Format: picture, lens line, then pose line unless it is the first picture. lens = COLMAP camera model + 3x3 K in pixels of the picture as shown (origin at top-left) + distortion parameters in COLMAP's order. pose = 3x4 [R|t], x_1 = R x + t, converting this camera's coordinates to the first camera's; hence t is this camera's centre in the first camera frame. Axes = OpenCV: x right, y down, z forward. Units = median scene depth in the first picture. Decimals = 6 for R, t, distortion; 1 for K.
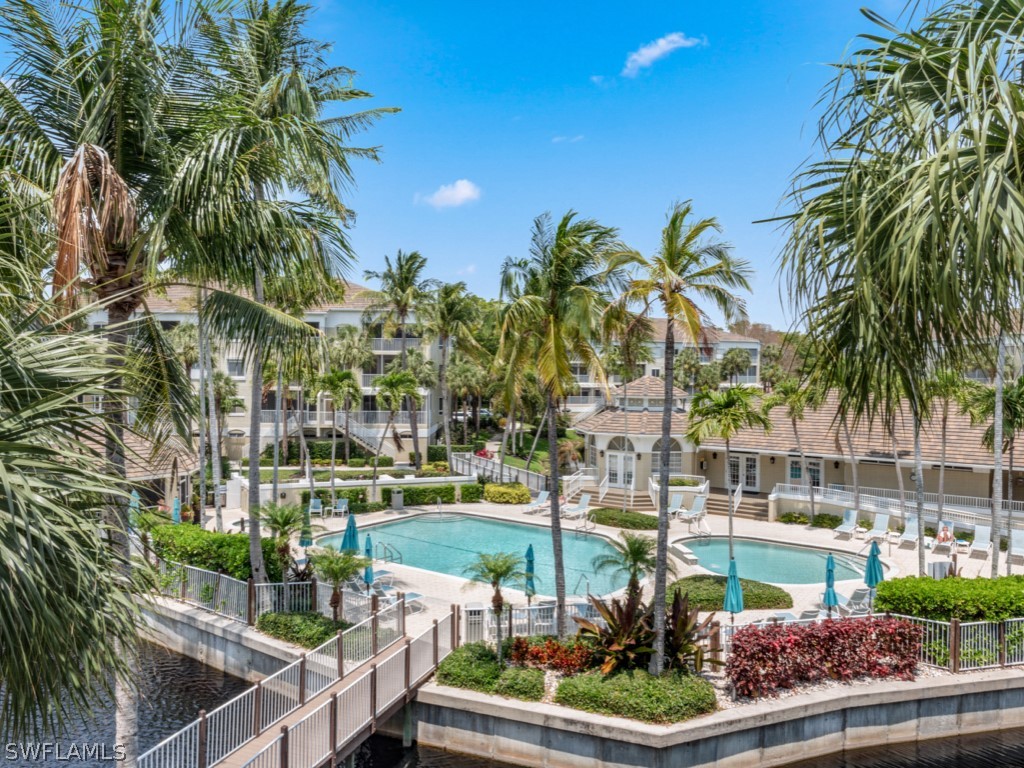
lens RADIAL K [[711.8, 0, 510.7], [0, 711.8, 390.2], [0, 0, 1]] dist [-0.002414, 0.001418]
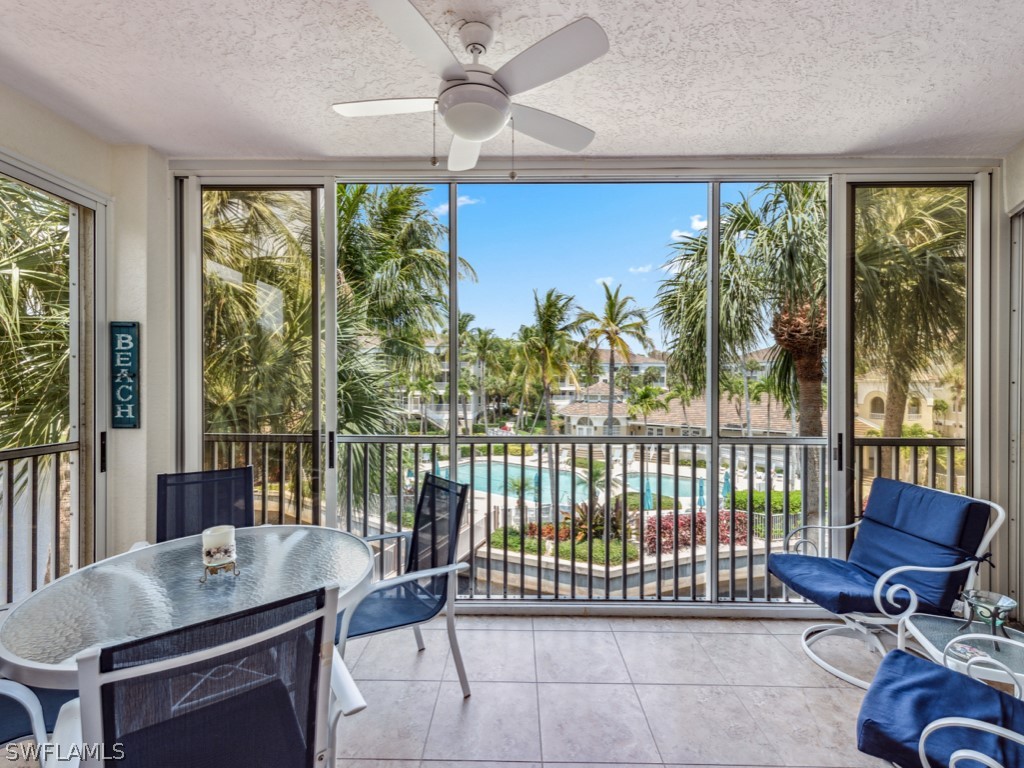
lens RADIAL K [[450.4, 0, 510.1], [0, 450.4, 380.3], [0, 0, 1]] dist [0.000170, -0.000031]
pose [[0.999945, -0.005309, -0.009010, -0.017125], [0.005010, 0.999445, -0.032919, 0.009657], [0.009180, 0.032872, 0.999417, -0.099178]]
